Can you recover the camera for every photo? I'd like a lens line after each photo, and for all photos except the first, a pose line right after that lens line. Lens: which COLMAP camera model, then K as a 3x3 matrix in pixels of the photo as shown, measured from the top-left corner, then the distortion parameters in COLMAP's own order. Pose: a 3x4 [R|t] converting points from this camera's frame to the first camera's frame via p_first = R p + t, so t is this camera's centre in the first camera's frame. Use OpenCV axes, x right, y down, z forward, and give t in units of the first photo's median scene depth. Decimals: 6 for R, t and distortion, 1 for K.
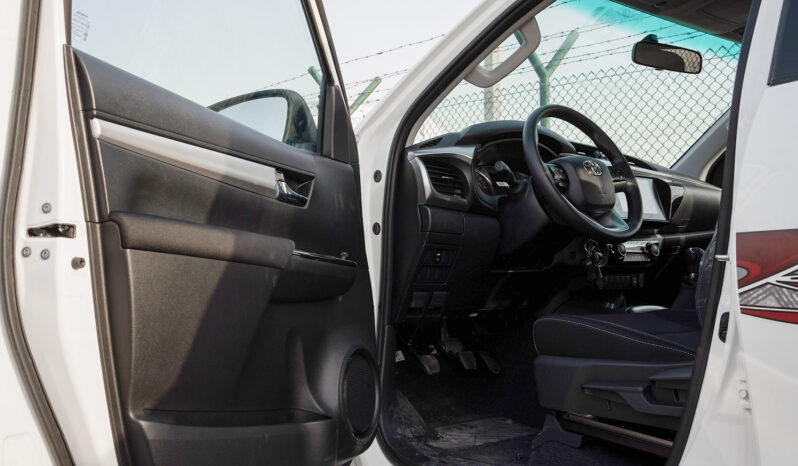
lens RADIAL K [[831.1, 0, 399.7], [0, 831.1, 224.9], [0, 0, 1]] dist [0.004217, -0.004368]
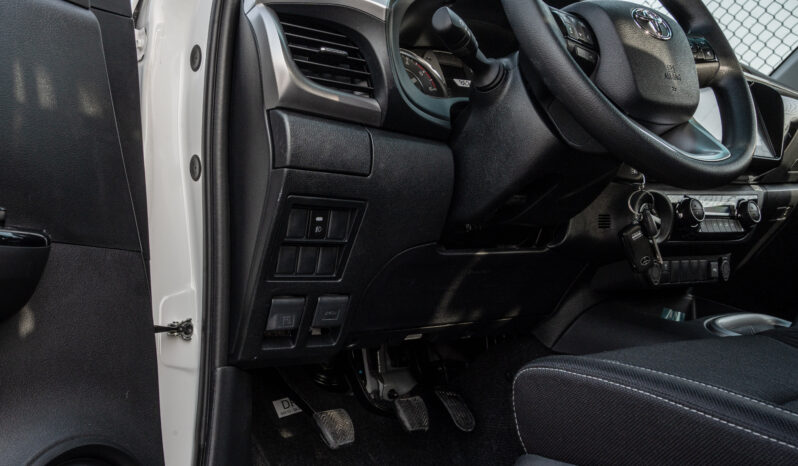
lens RADIAL K [[804.6, 0, 397.1], [0, 804.6, 258.9], [0, 0, 1]] dist [-0.000716, 0.006845]
pose [[0.999288, -0.010495, -0.036231, 0.102985], [0.012646, 0.998139, 0.059652, 0.030268], [0.035538, -0.060067, 0.997562, 0.524794]]
